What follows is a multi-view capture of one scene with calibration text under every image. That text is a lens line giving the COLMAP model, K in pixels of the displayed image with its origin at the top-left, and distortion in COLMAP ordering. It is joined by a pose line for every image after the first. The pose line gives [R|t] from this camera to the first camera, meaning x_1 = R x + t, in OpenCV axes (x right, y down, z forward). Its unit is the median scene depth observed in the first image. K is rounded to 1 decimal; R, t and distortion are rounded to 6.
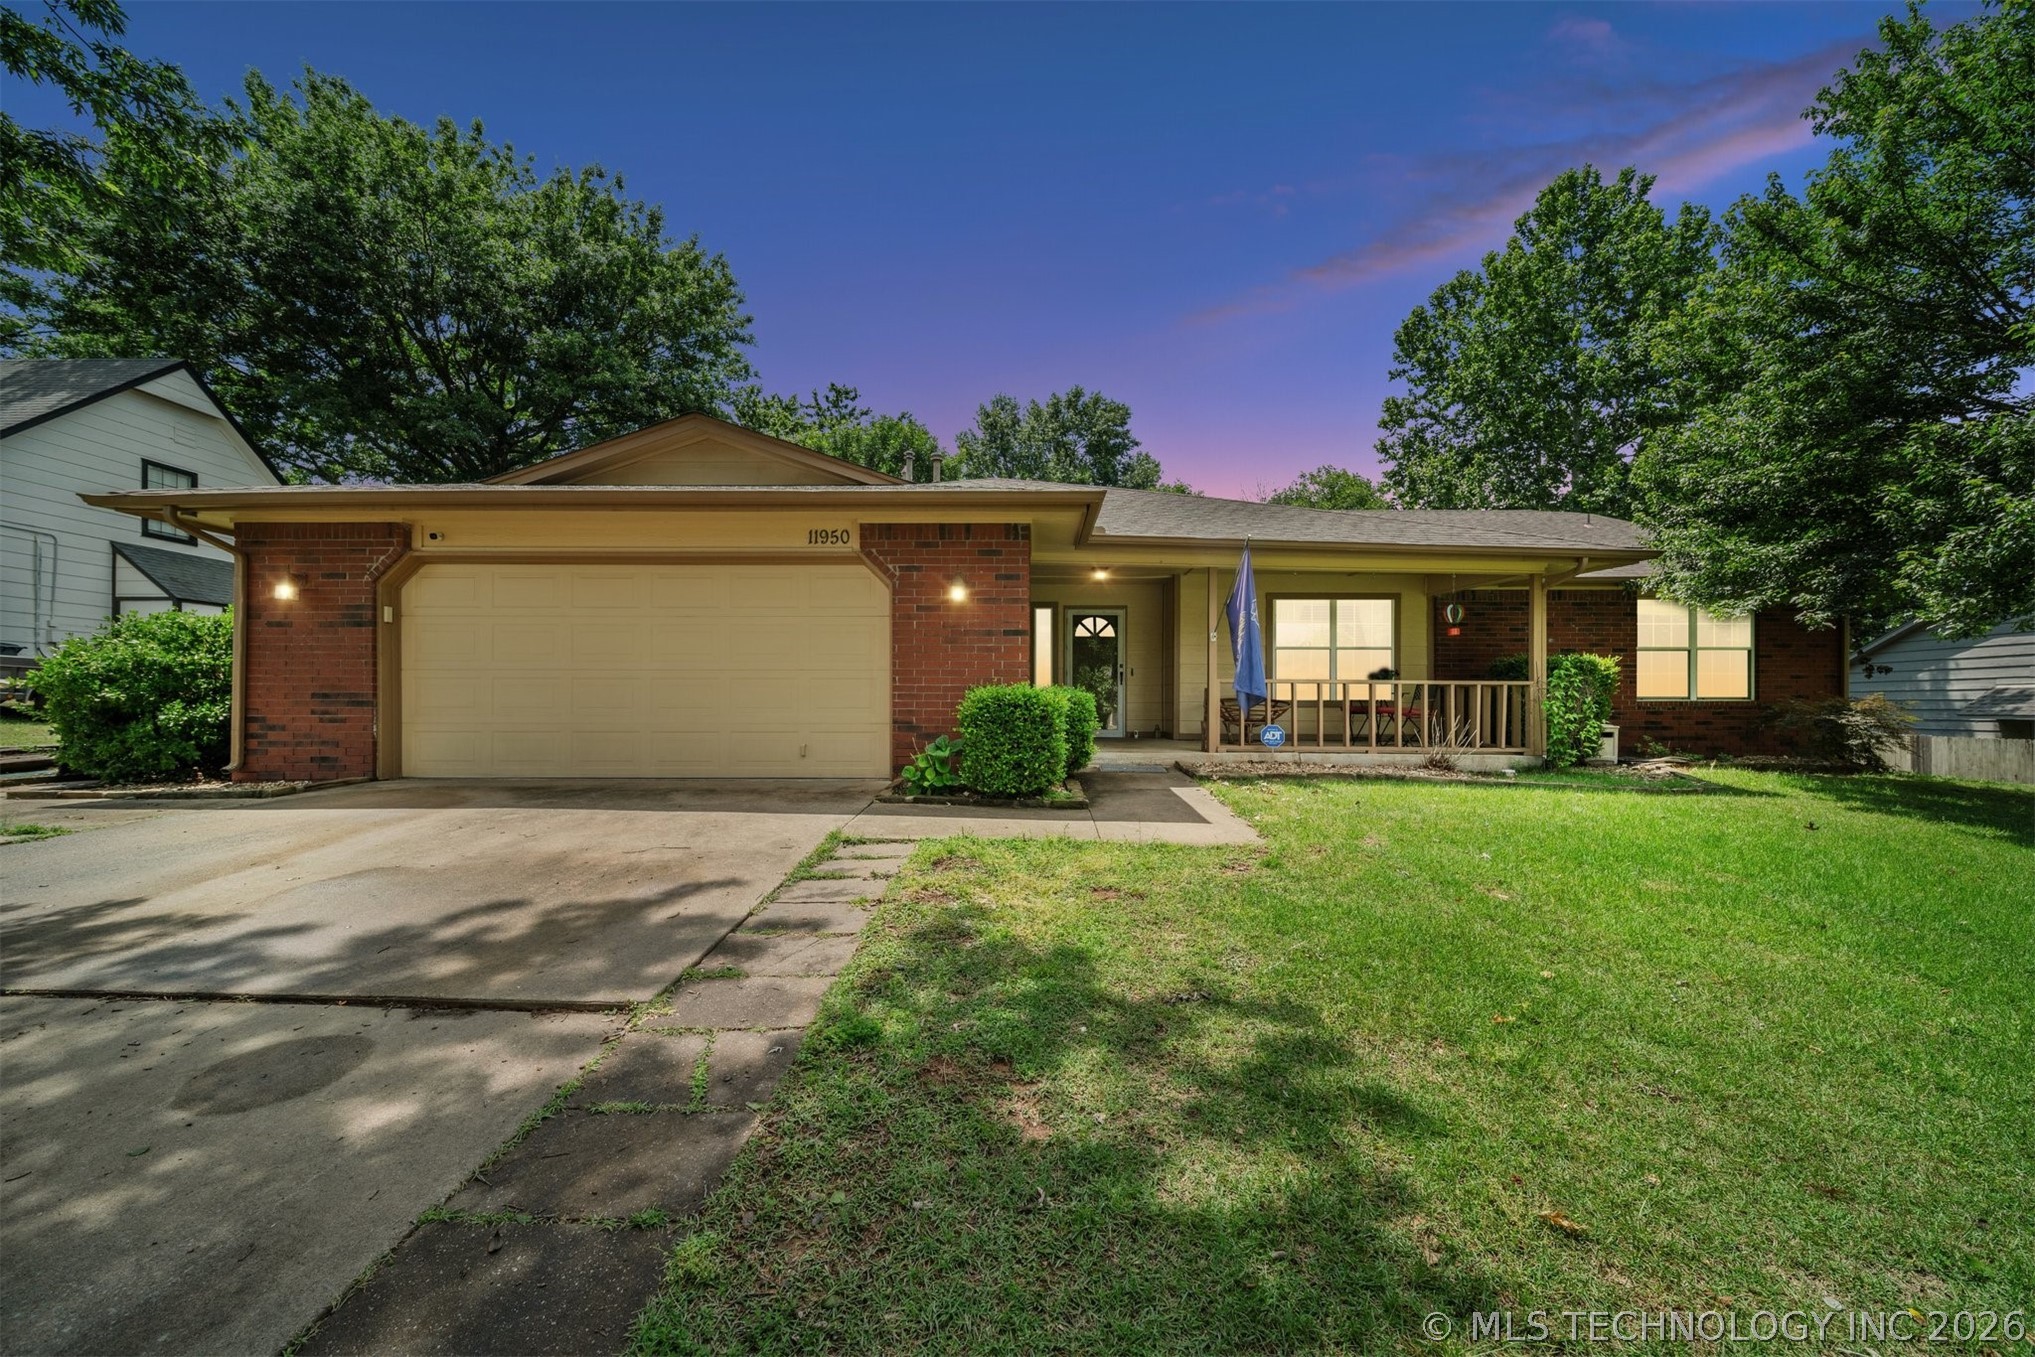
lens RADIAL K [[739.0, 0, 1025.9], [0, 739.0, 697.1], [0, 0, 1]] dist [-0.006872, -0.000131]
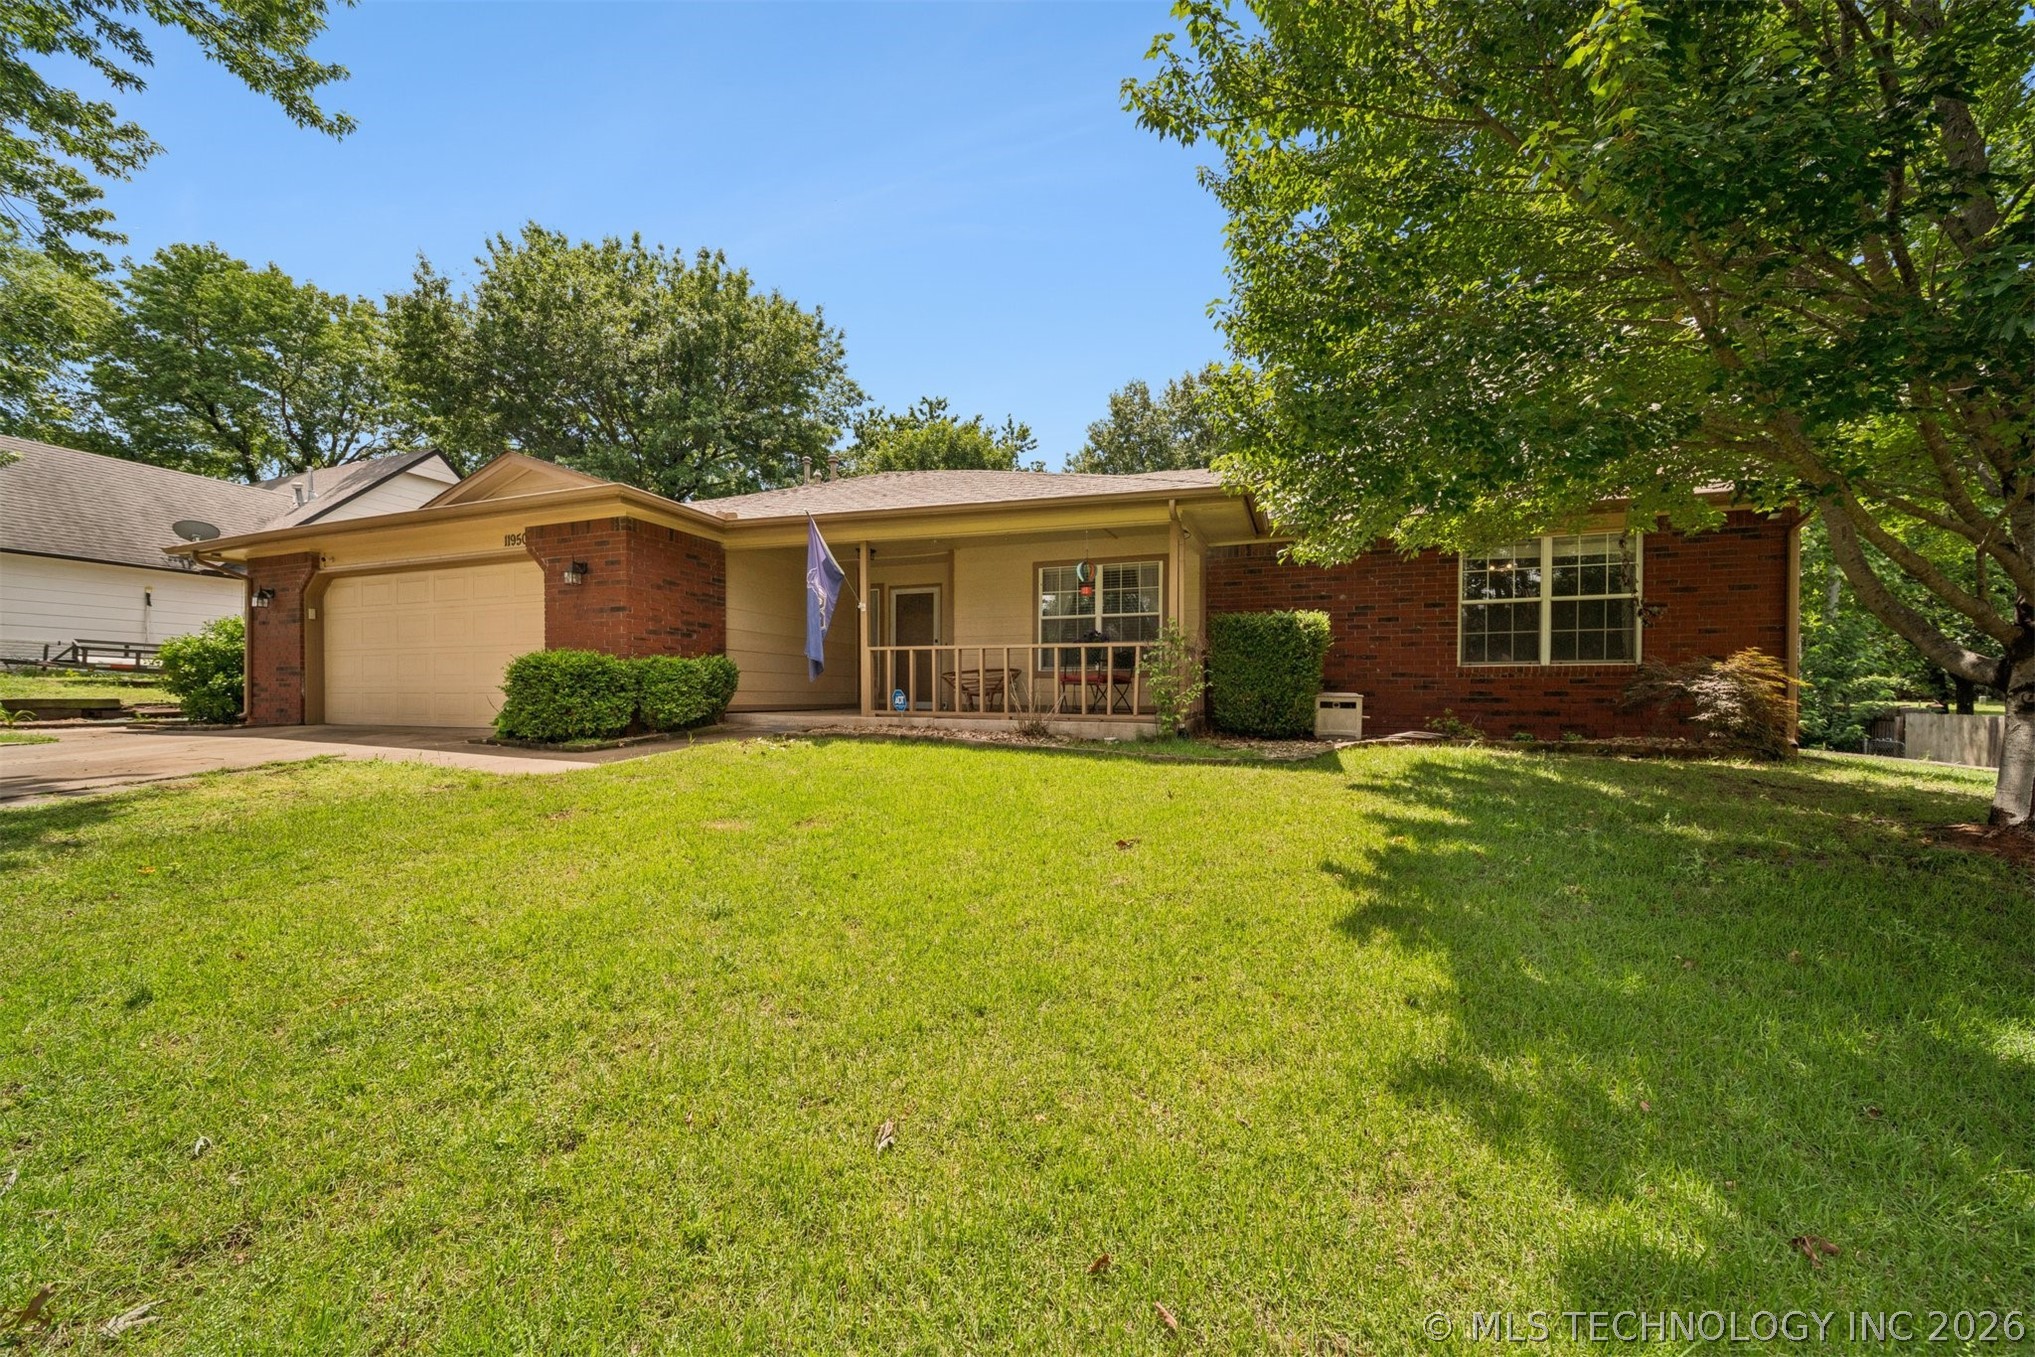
lens RADIAL K [[721.4, 0, 1032.7], [0, 721.4, 690.4], [0, 0, 1]] dist [0.008301, -0.000001]
pose [[0.933861, -0.001183, -0.357634, 0.999013], [0.003306, 0.999980, 0.005324, 0.038727], [0.357620, -0.006154, 0.933847, 0.144744]]
